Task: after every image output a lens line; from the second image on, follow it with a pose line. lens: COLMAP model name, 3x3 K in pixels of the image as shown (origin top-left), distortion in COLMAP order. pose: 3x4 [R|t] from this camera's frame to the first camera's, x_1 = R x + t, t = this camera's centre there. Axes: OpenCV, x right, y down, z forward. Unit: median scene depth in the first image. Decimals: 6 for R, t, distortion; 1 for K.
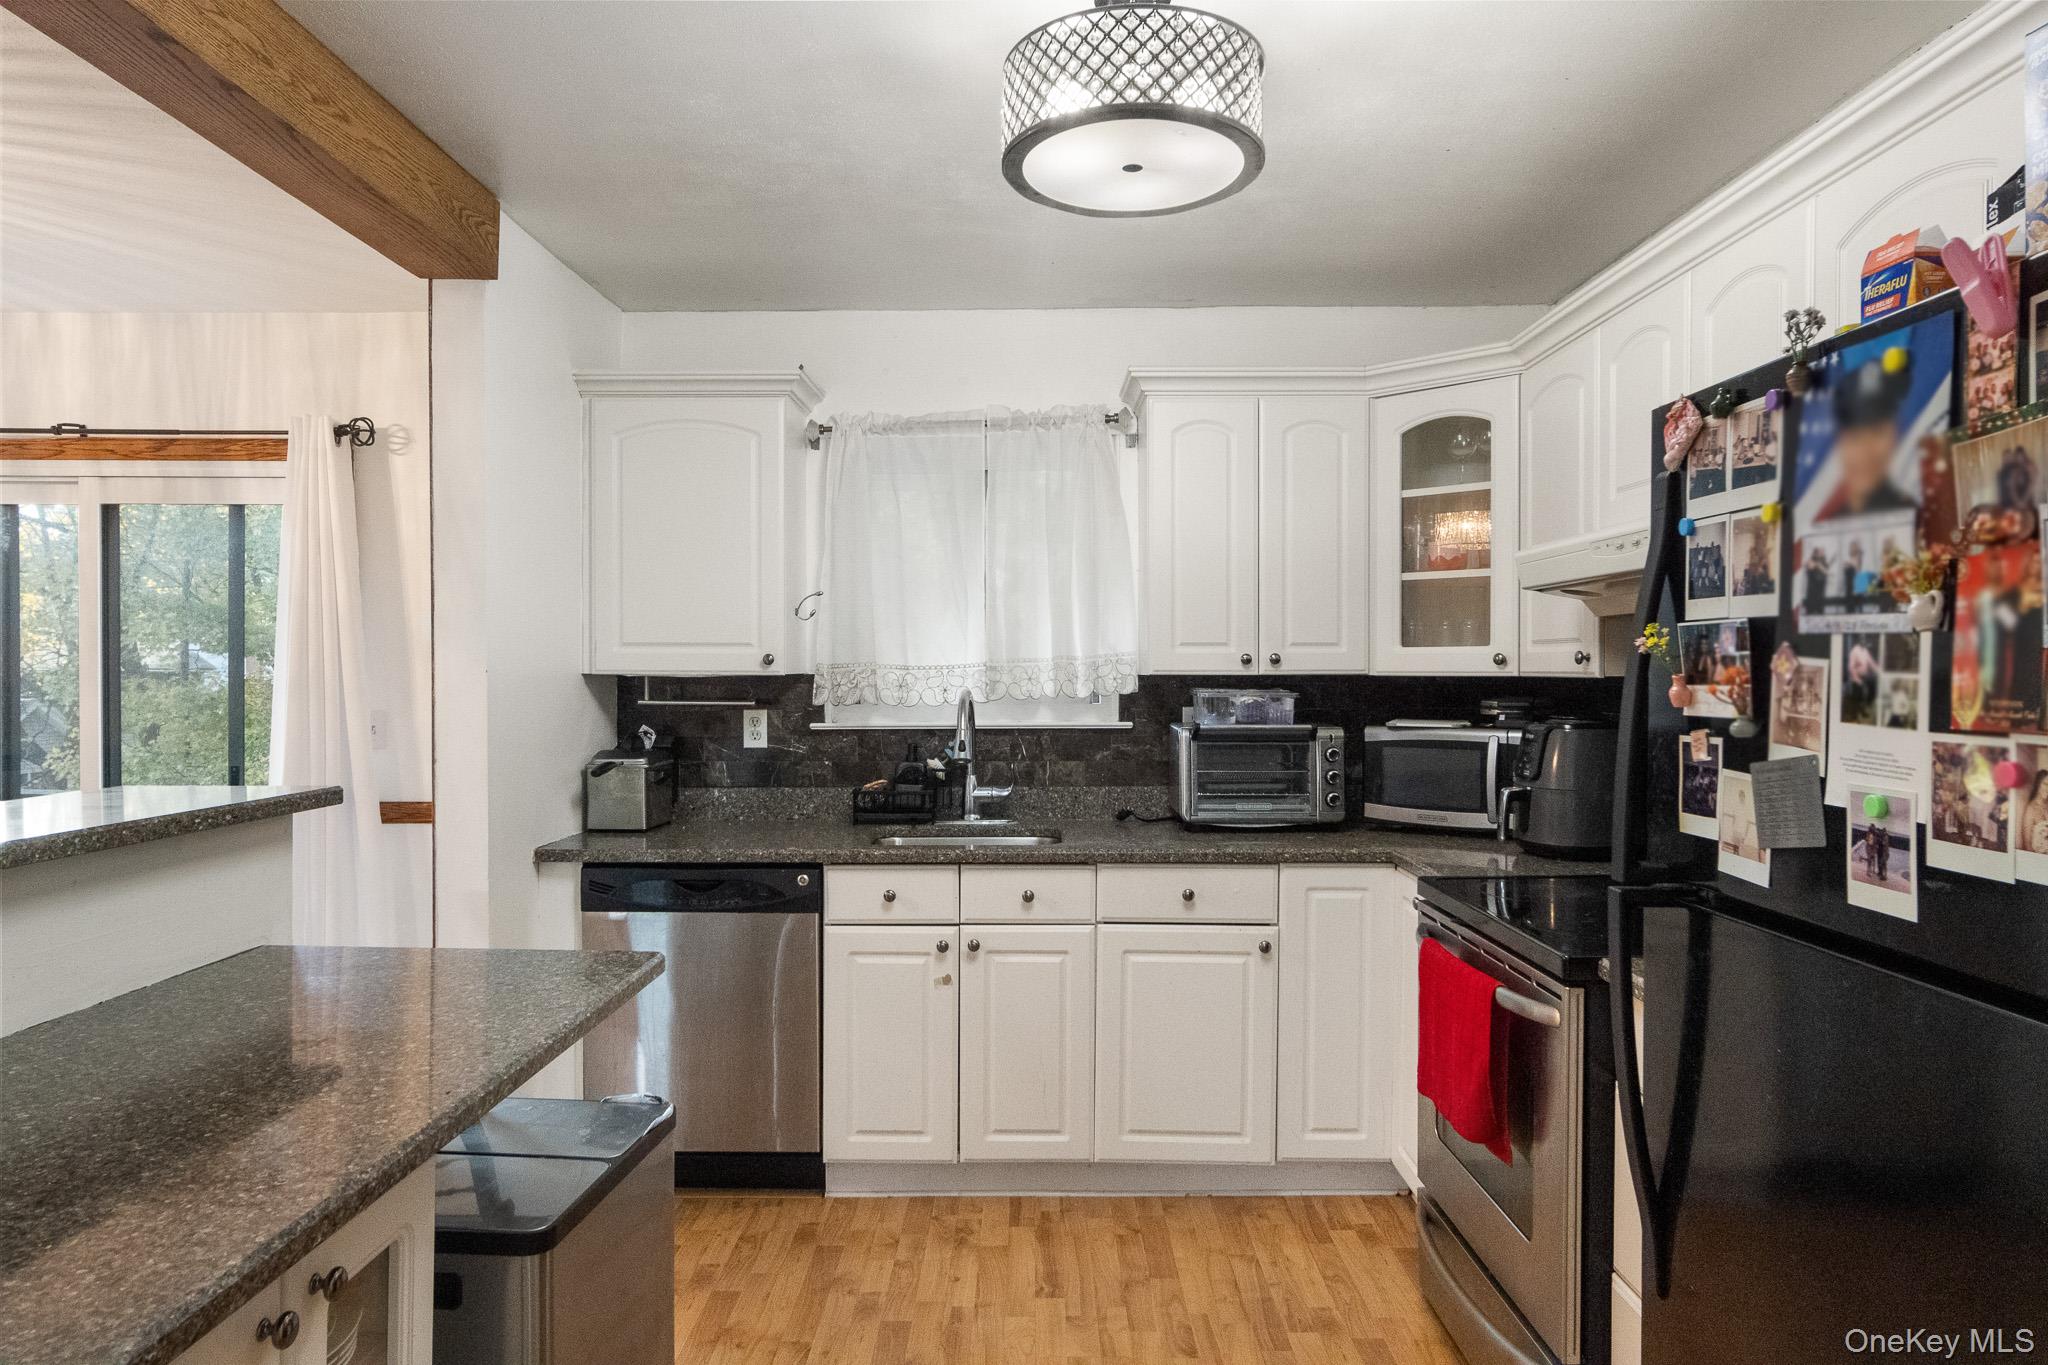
lens RADIAL K [[1312.7, 0, 1040.5], [0, 1312.7, 684.1], [0, 0, 1]] dist [-0.005892, 0.003782]
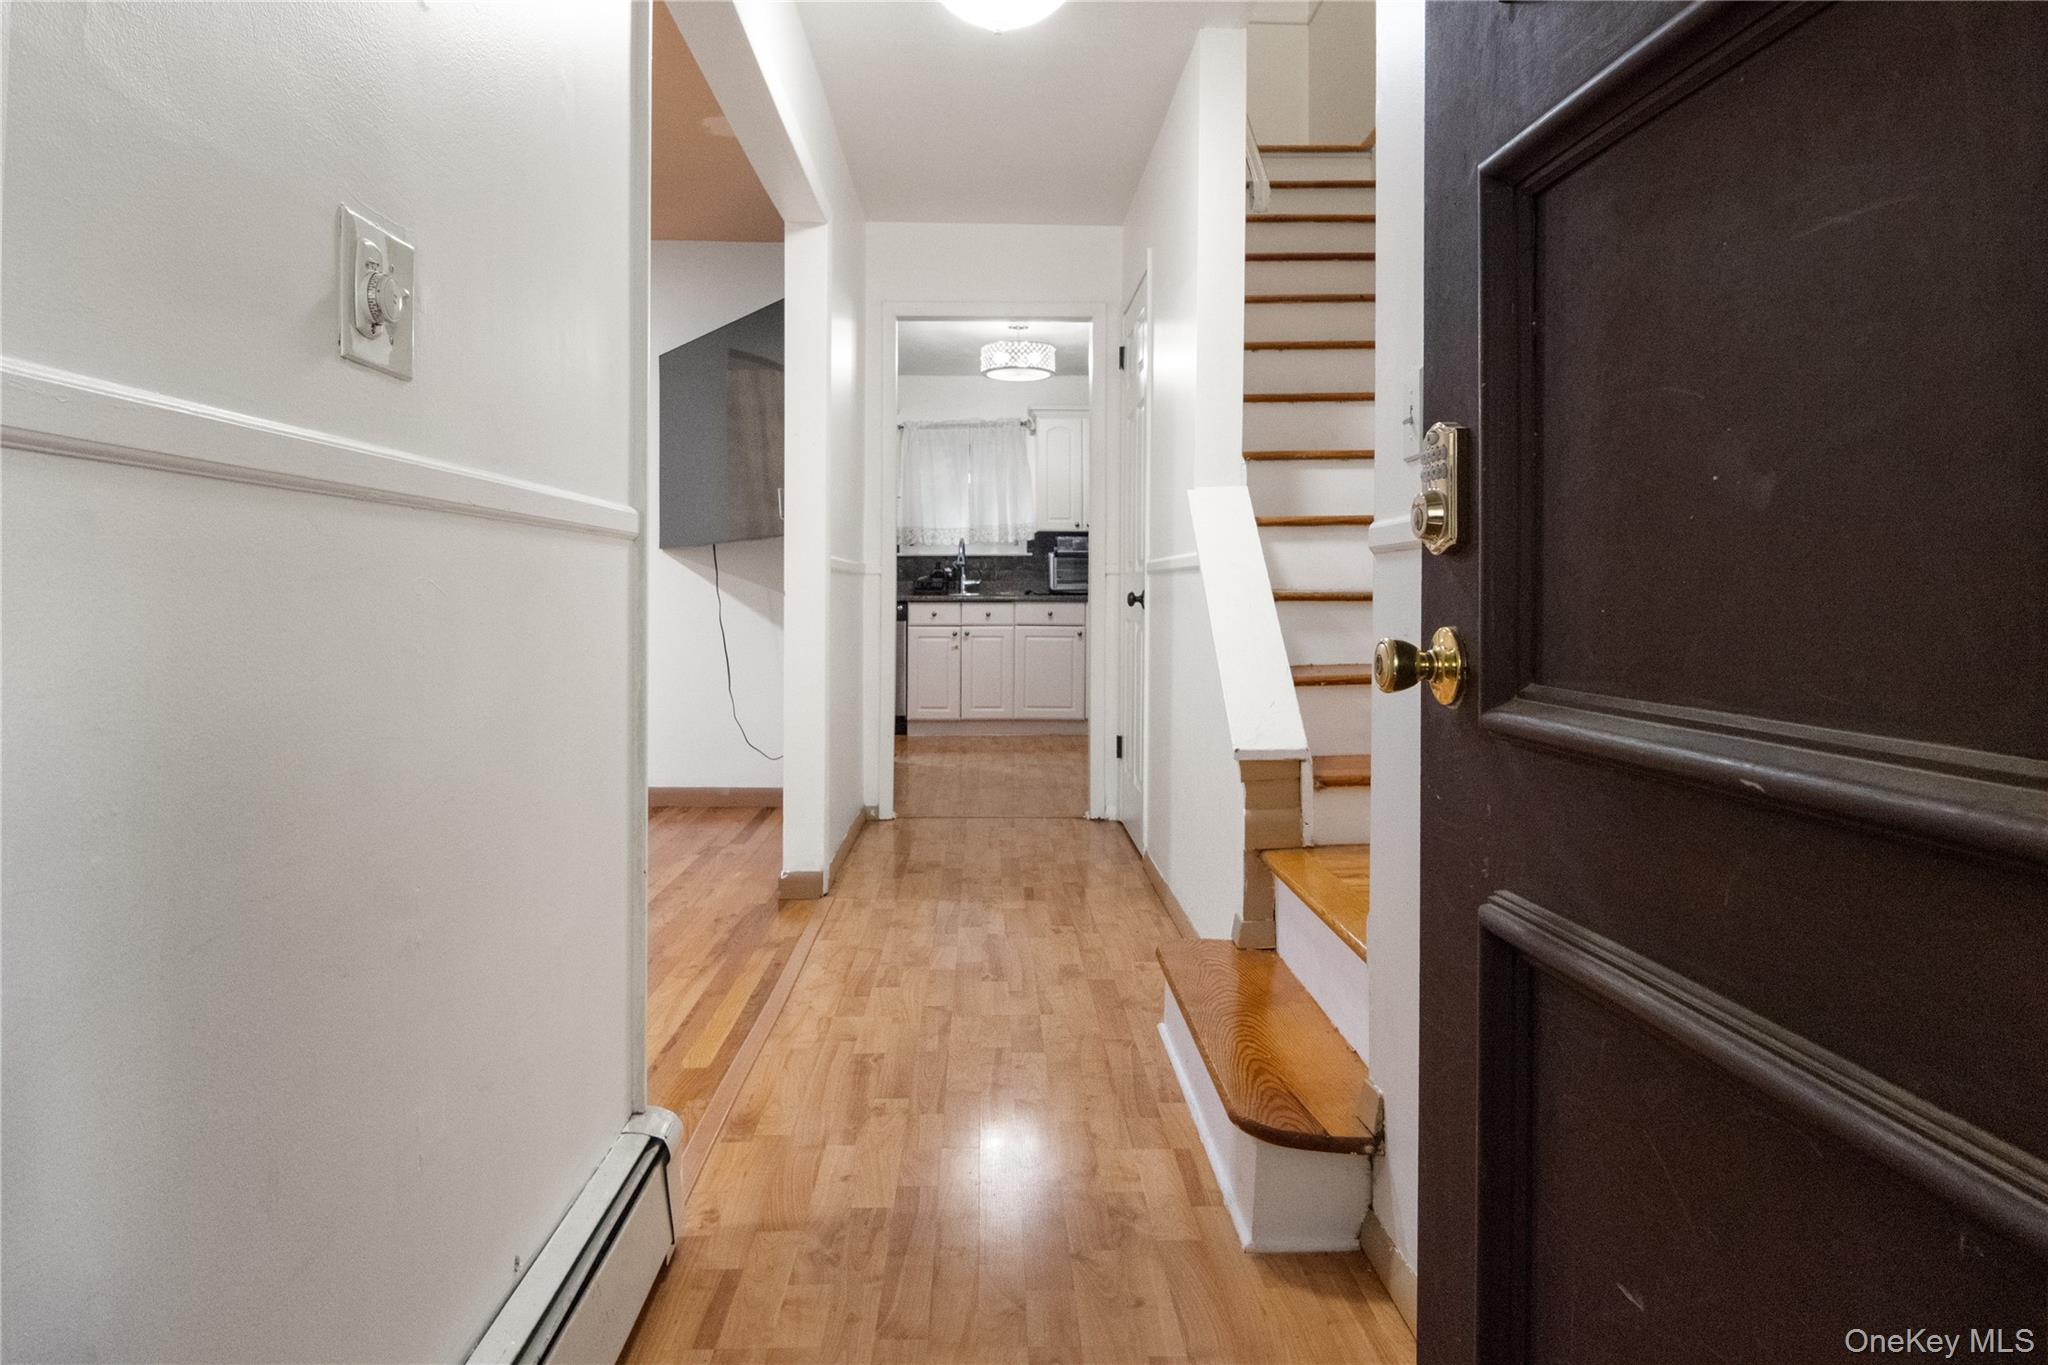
lens RADIAL K [[1312.7, 0, 1024.1], [0, 1312.7, 605.3], [0, 0, 1]] dist [-0.005892, 0.003782]
pose [[0.999686, 0.001333, 0.025007, -0.003282], [-0.001361, 0.999998, 0.001105, 0.140596], [-0.025006, -0.001139, 0.999687, -1.573080]]
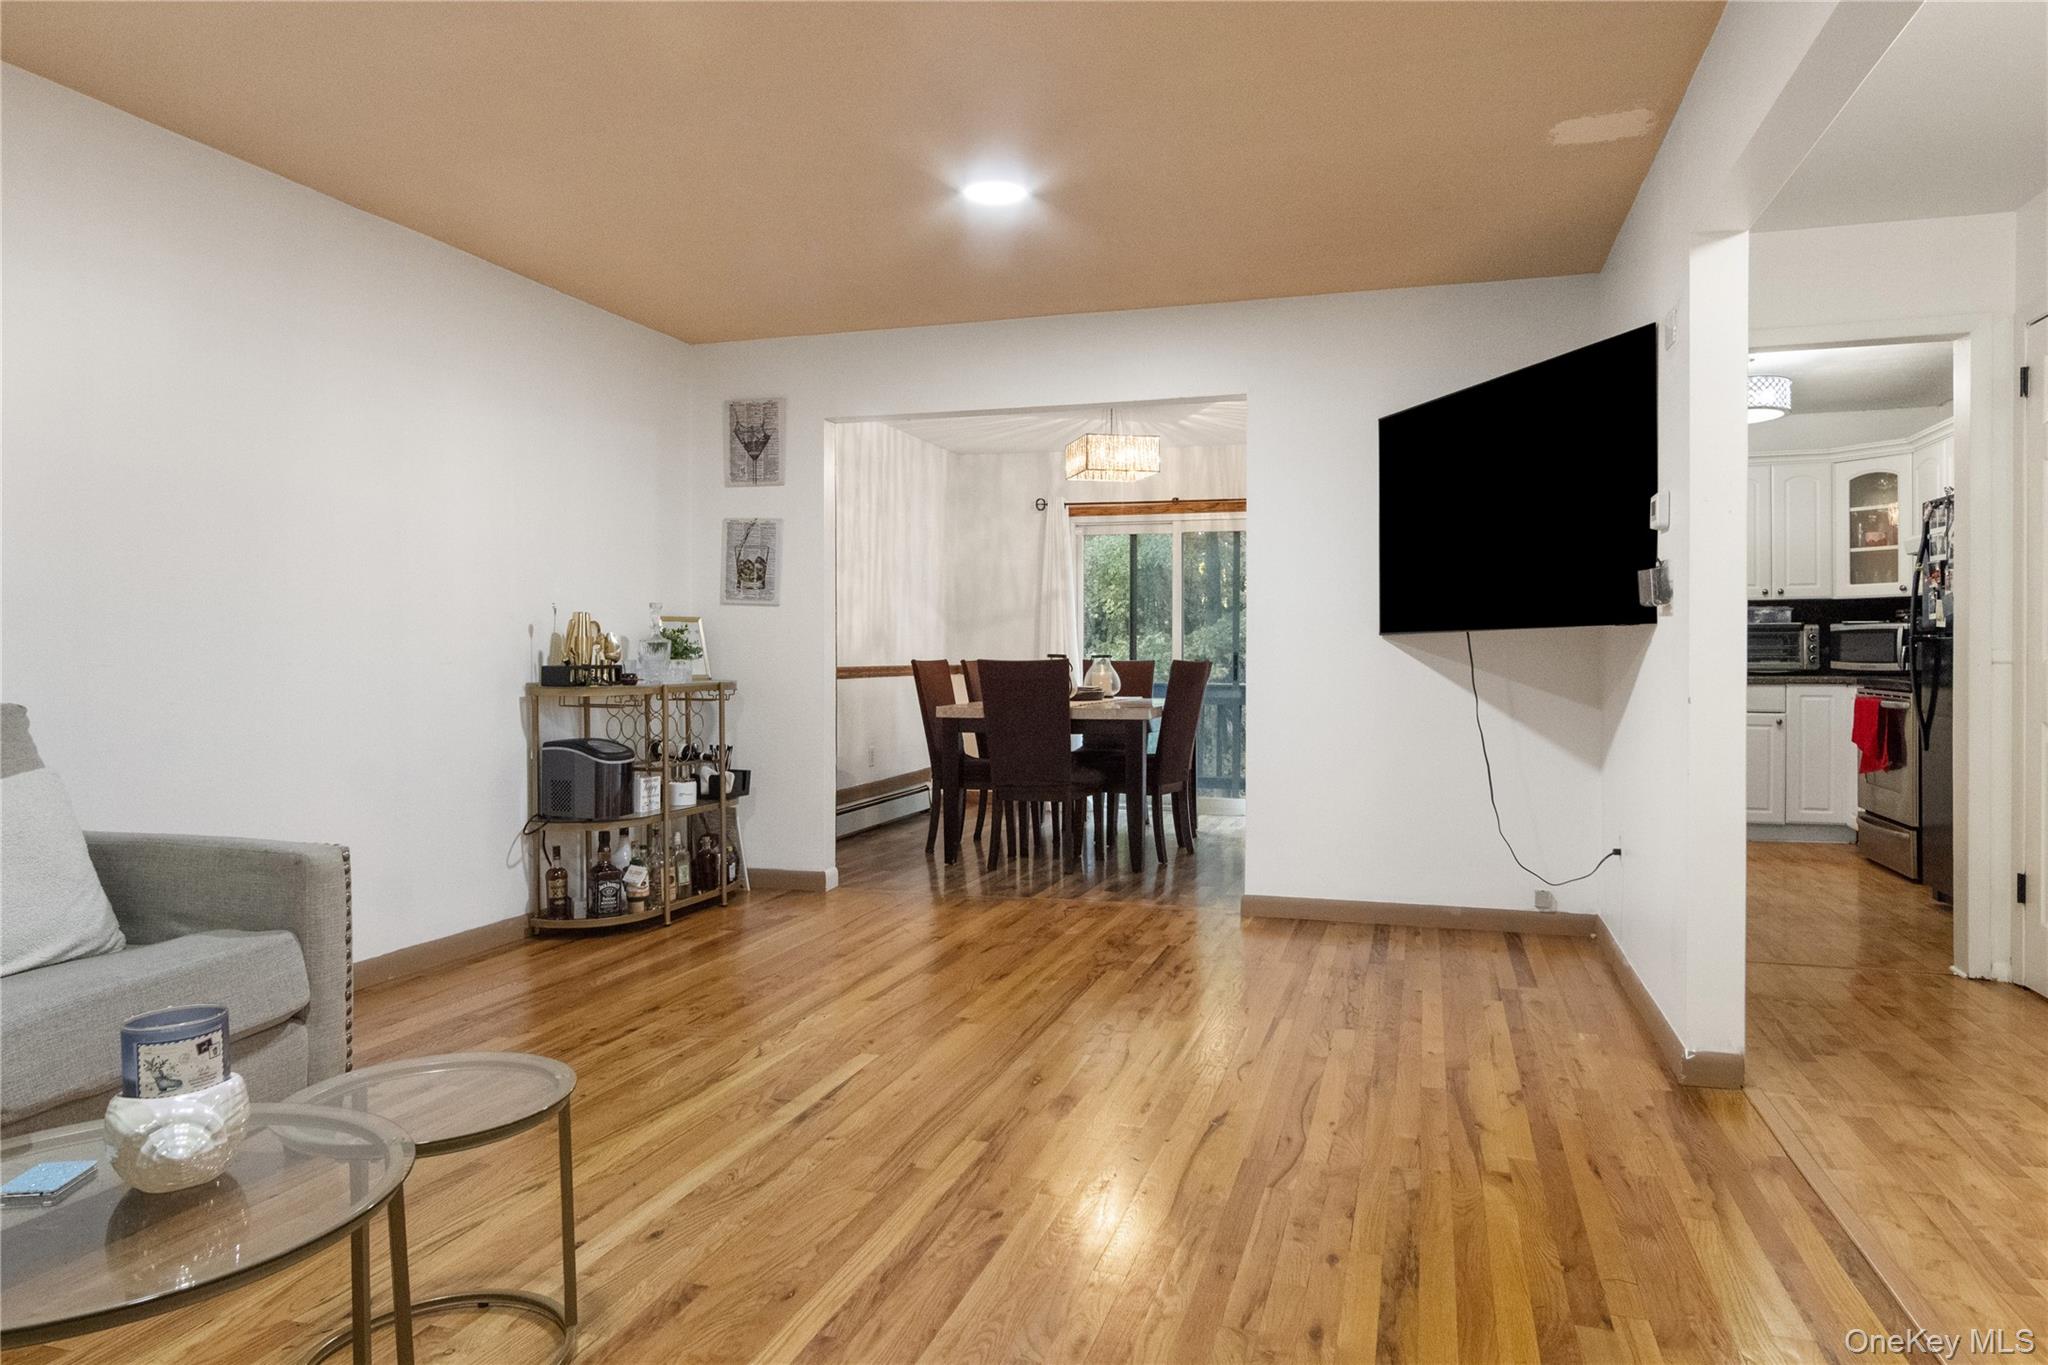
lens RADIAL K [[1312.7, 0, 1029.7], [0, 1312.7, 650.6], [0, 0, 1]] dist [-0.005892, 0.003782]
pose [[0.953991, -0.003646, -0.299814, -0.356125], [-0.000395, 0.999910, -0.013416, 0.109487], [0.299836, 0.012917, 0.953903, -1.421523]]
